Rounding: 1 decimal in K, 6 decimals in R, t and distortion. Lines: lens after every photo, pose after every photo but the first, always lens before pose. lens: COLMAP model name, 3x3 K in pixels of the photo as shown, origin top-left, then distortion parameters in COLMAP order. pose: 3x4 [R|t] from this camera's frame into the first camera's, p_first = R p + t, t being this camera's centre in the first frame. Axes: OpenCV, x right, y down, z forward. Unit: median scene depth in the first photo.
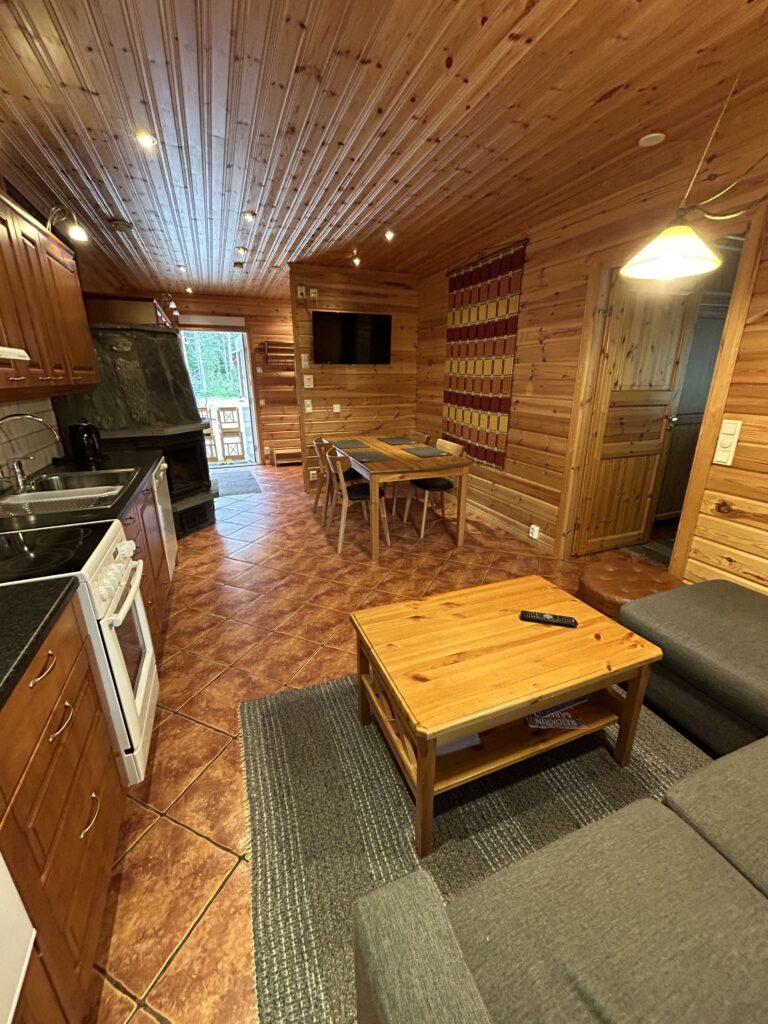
lens RADIAL K [[413.8, 0, 384.8], [0, 413.8, 514.3], [0, 0, 1]] dist [0.000776, -0.000441]
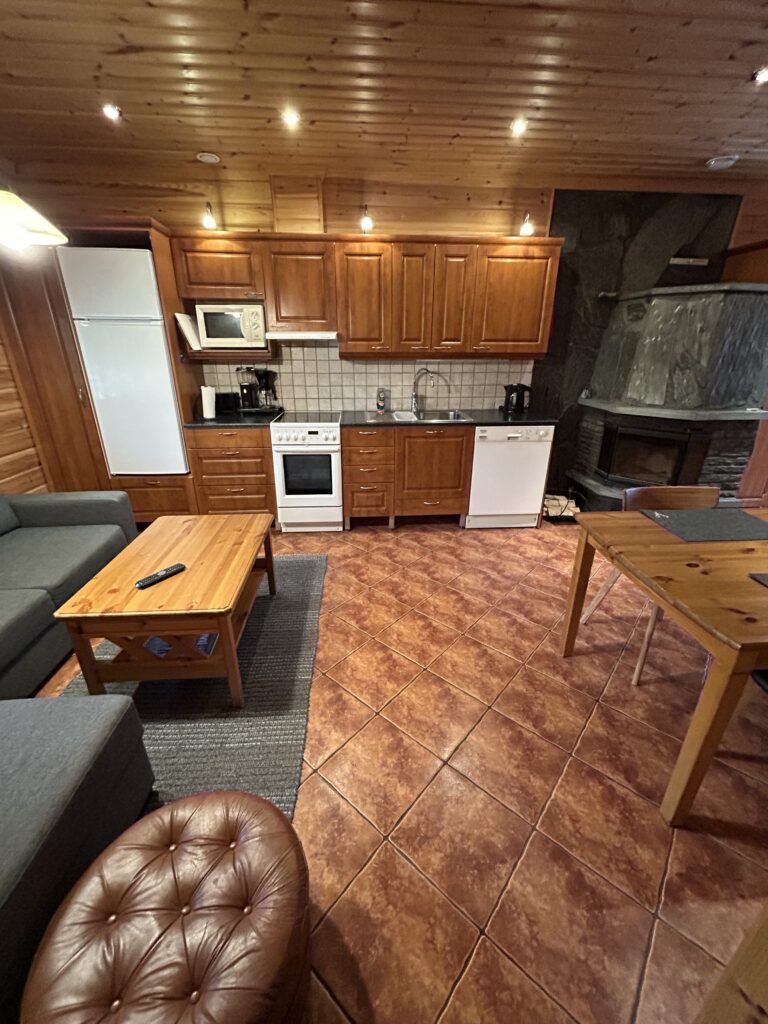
lens RADIAL K [[413.8, 0, 382.9], [0, 413.8, 510.7], [0, 0, 1]] dist [0.000776, -0.000441]
pose [[-0.305176, 0.355614, -0.883406, 0.616061], [-0.309504, 0.840260, 0.445164, -0.304407], [0.900597, 0.409271, -0.146363, 0.891877]]
